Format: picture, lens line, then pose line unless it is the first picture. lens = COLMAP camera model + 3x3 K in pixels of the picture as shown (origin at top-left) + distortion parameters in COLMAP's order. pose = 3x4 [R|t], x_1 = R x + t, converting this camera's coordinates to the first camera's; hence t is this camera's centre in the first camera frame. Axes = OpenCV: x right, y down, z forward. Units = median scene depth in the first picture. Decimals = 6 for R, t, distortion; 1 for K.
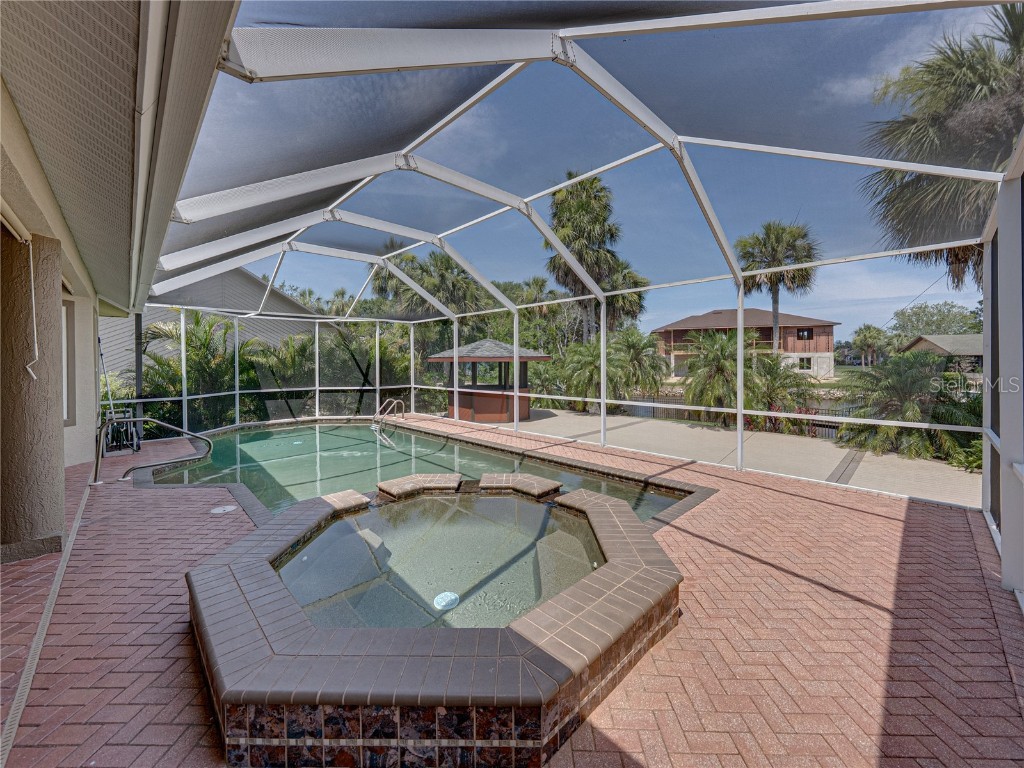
lens RADIAL K [[393.5, 0, 503.6], [0, 393.5, 363.0], [0, 0, 1]] dist [-0.003187, 0.000598]
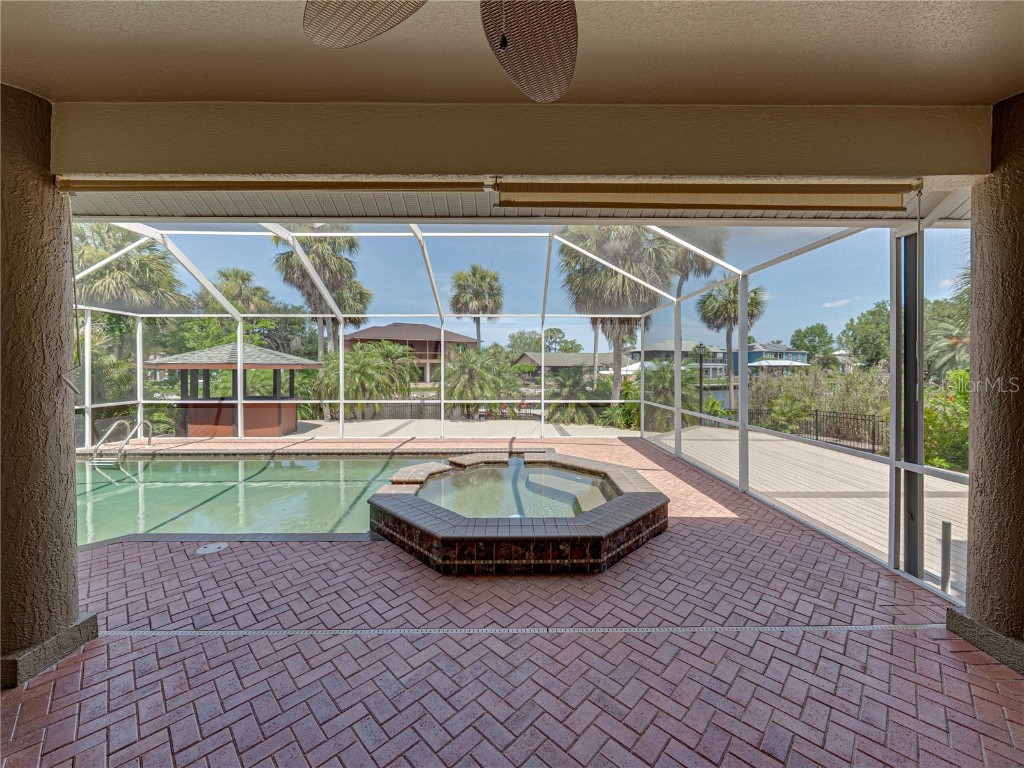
lens RADIAL K [[404.6, 0, 506.3], [0, 404.6, 370.3], [0, 0, 1]] dist [-0.000370, -0.000290]
pose [[0.685045, 0.002109, 0.728497, -0.336965], [-0.001697, 0.999998, -0.001299, -0.000576], [-0.728498, -0.000346, 0.685047, -0.012319]]
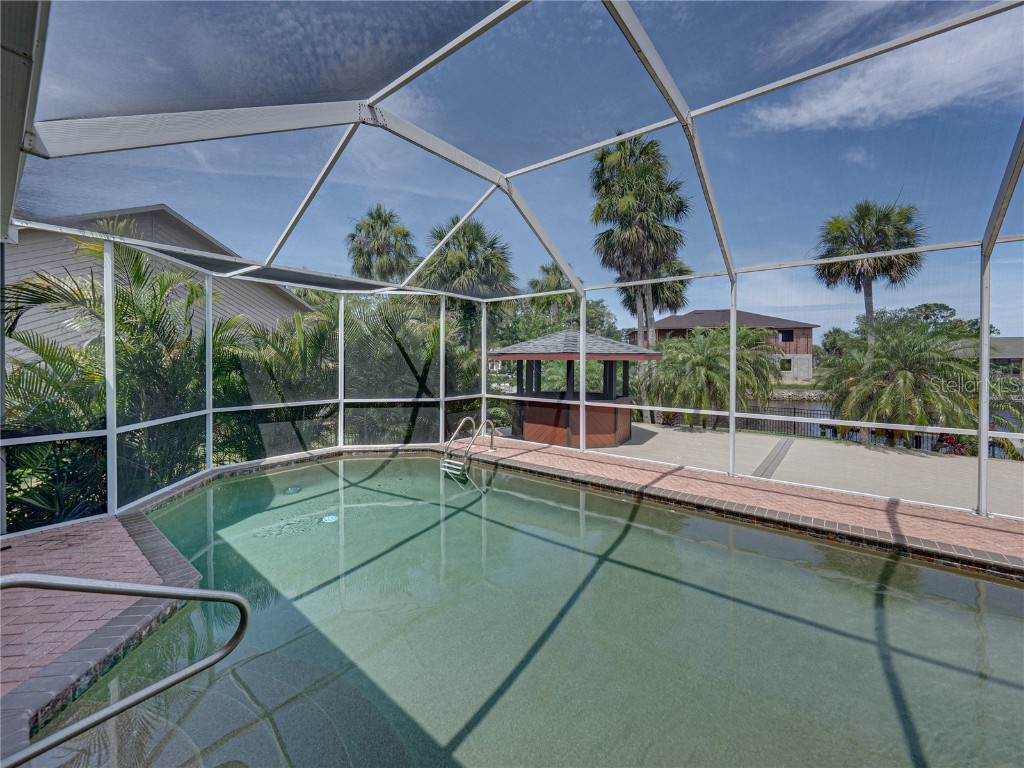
lens RADIAL K [[404.6, 0, 510.9], [0, 404.6, 363.8], [0, 0, 1]] dist [-0.000370, -0.000290]
pose [[0.989359, 0.008365, 0.145254, -0.308204], [-0.009044, 0.999951, 0.004015, 0.001365], [-0.145213, -0.005286, 0.989386, 0.339440]]
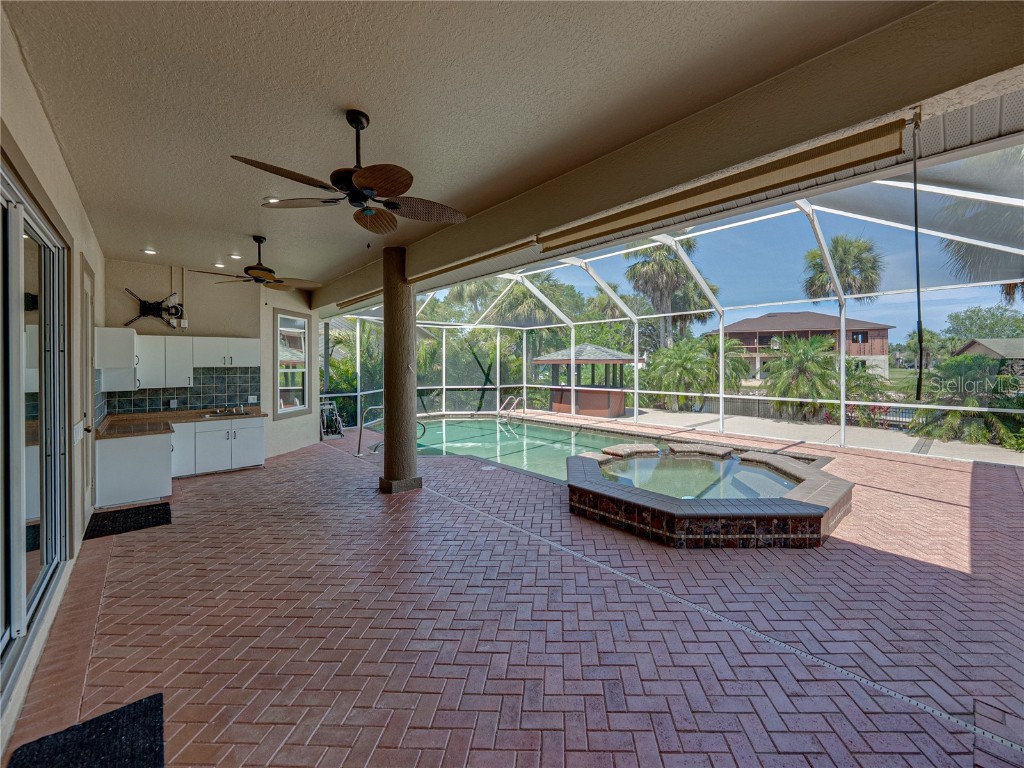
lens RADIAL K [[404.6, 0, 543.4], [0, 404.6, 363.4], [0, 0, 1]] dist [-0.000370, -0.000290]
pose [[0.999998, 0.001950, 0.000050, -0.191508], [-0.001949, 0.999990, -0.004085, 0.000985], [-0.000058, 0.004085, 0.999992, -0.168367]]
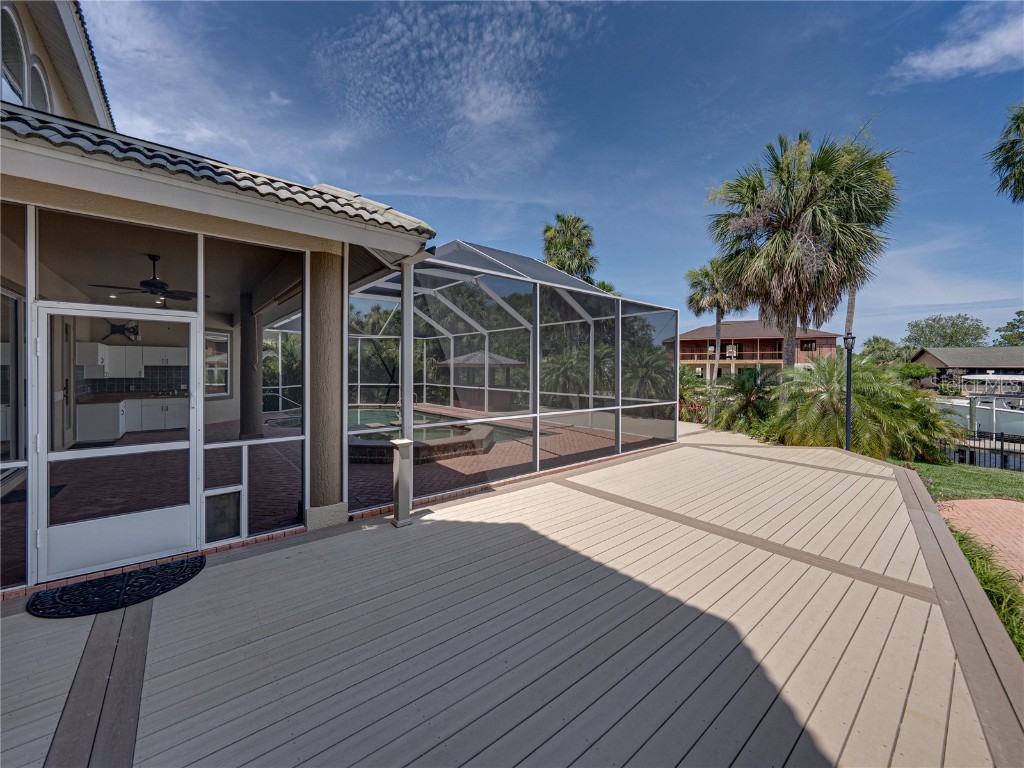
lens RADIAL K [[404.6, 0, 513.3], [0, 404.6, 374.0], [0, 0, 1]] dist [-0.000370, -0.000290]
pose [[0.997660, 0.013452, -0.067037, 0.188436], [-0.012737, 0.999858, 0.011079, 0.003167], [0.067177, -0.010199, 0.997689, -0.438941]]
